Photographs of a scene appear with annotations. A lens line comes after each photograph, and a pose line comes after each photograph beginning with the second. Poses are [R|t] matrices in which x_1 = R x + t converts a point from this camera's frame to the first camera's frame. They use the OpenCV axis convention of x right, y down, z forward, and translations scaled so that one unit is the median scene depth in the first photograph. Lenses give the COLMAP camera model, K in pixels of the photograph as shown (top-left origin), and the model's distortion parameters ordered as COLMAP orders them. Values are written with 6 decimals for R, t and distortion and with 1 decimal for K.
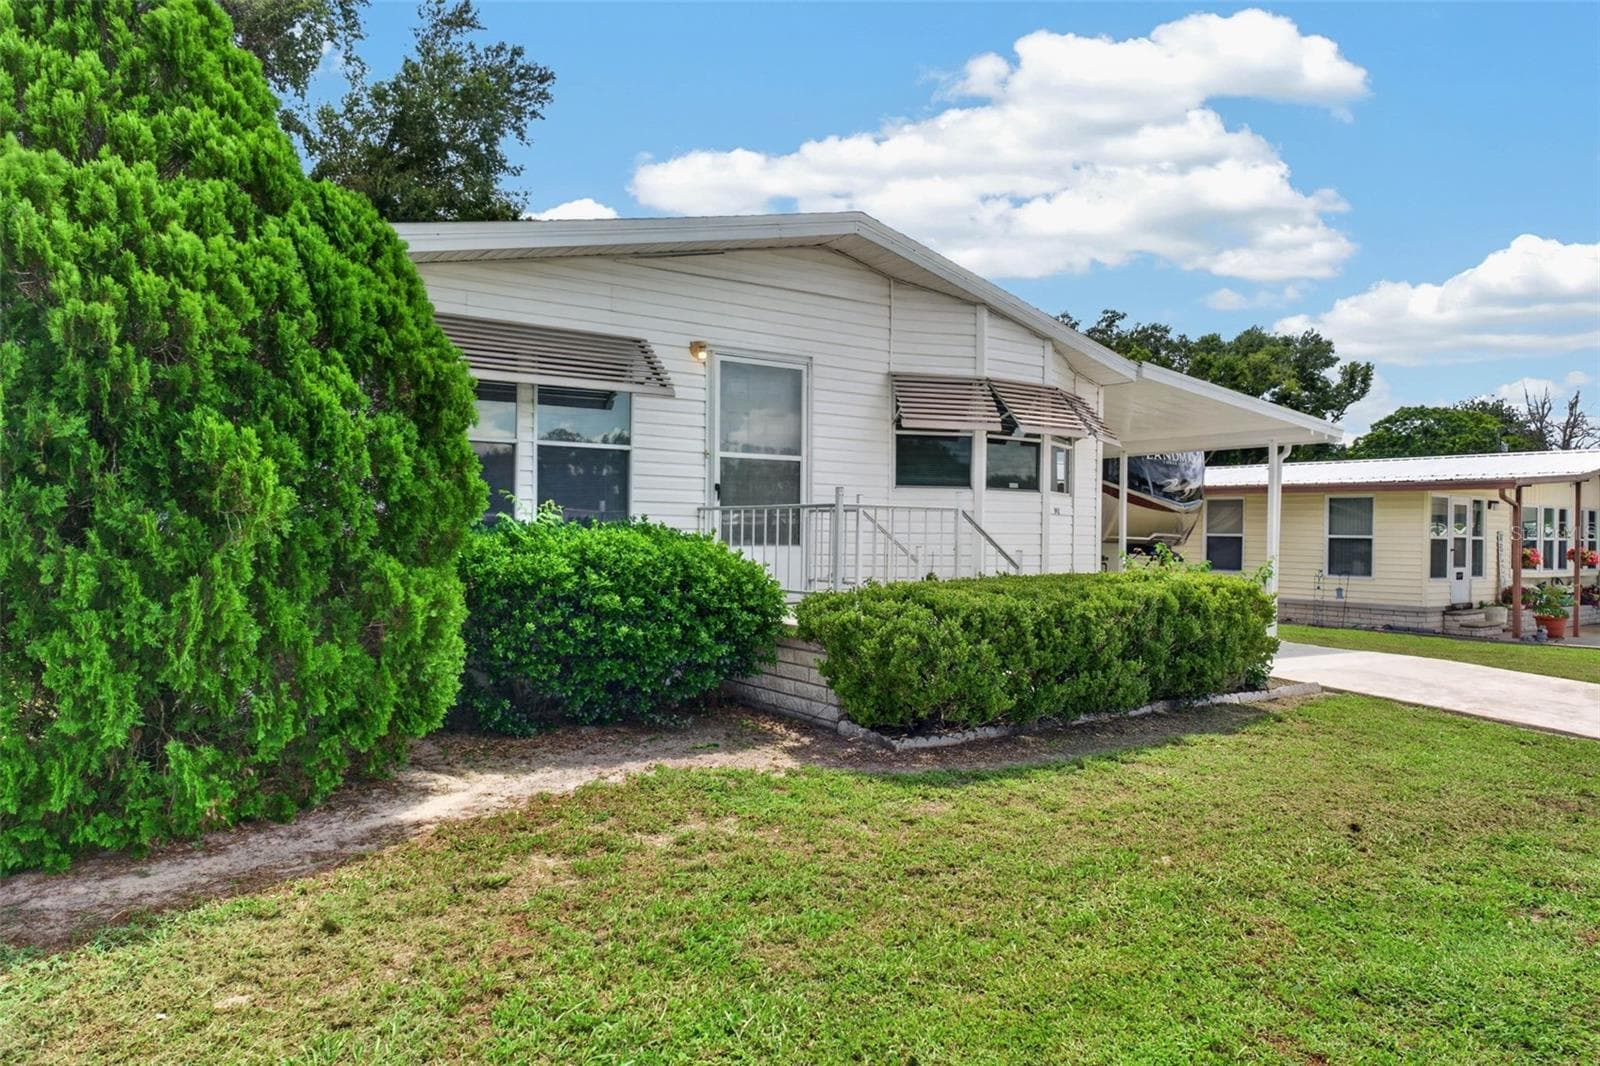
lens RADIAL K [[1644.1, 0, 800.0], [0, 1644.1, 533.0], [0, 0, 1]] dist [-0.000252, 0.001896]
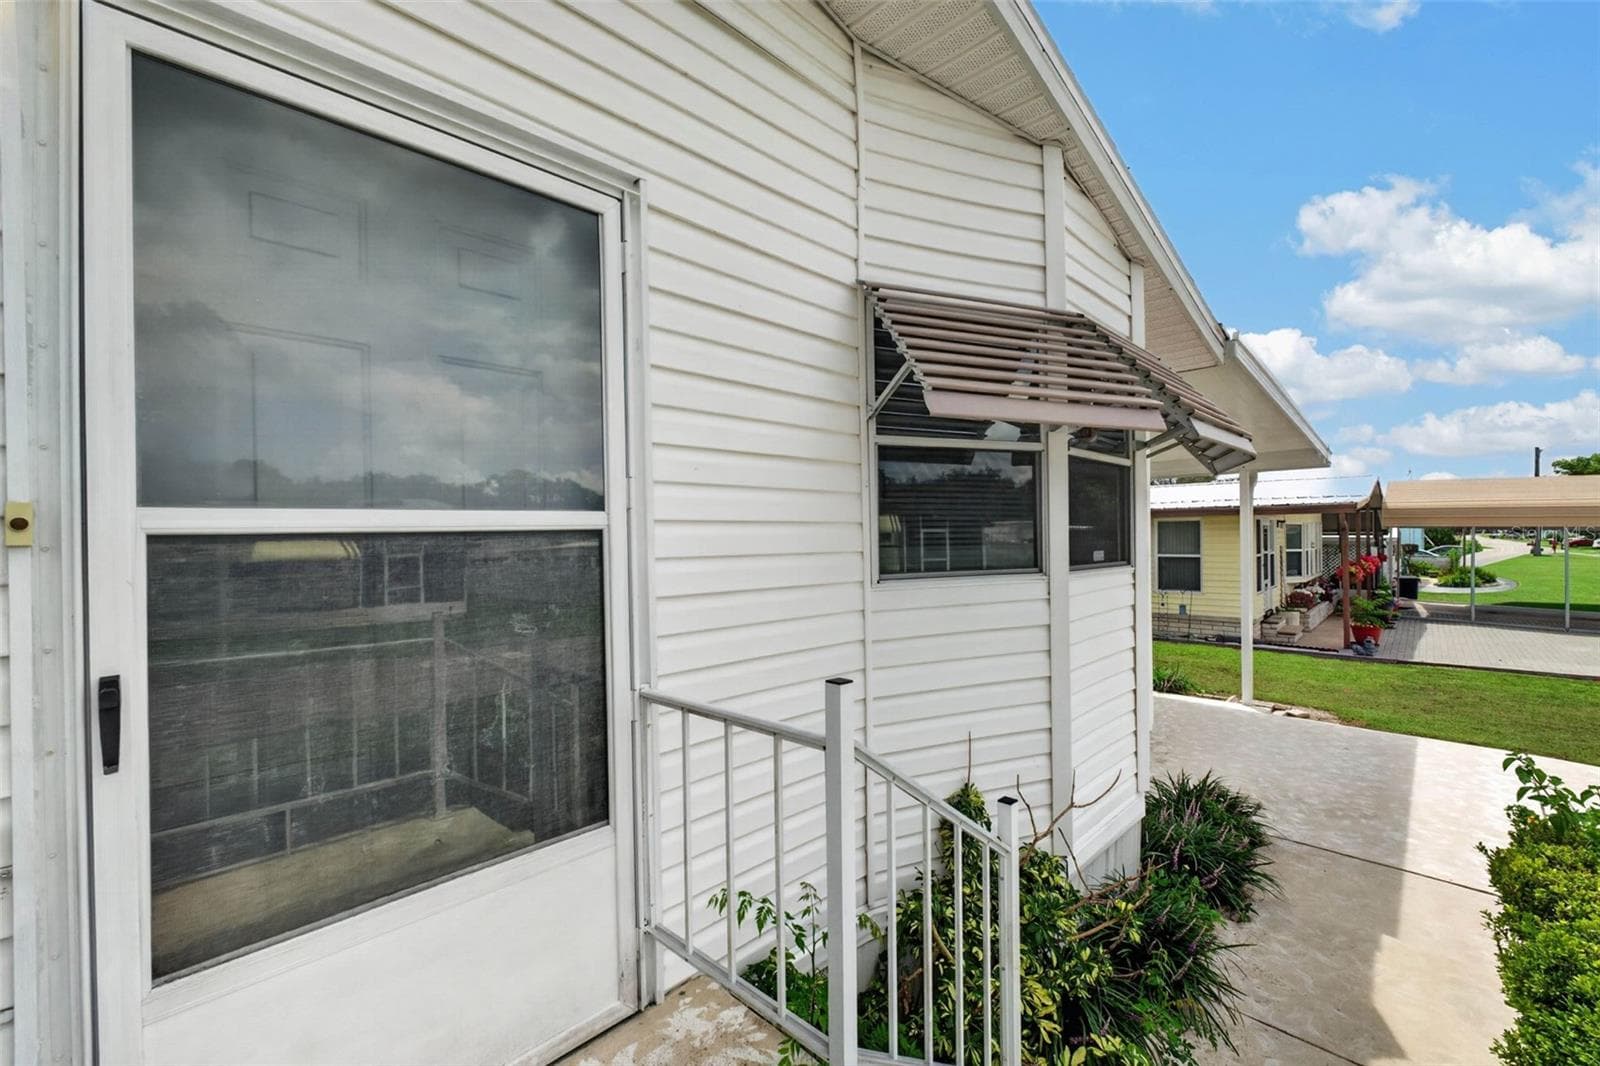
lens RADIAL K [[792.5, 0, 807.2], [0, 792.5, 559.4], [0, 0, 1]] dist [-0.001484, -0.001124]
pose [[0.991054, -0.022210, 0.131599, 0.016714], [0.015922, 0.998689, 0.048643, -0.042723], [-0.132507, -0.046112, 0.990109, 0.816244]]
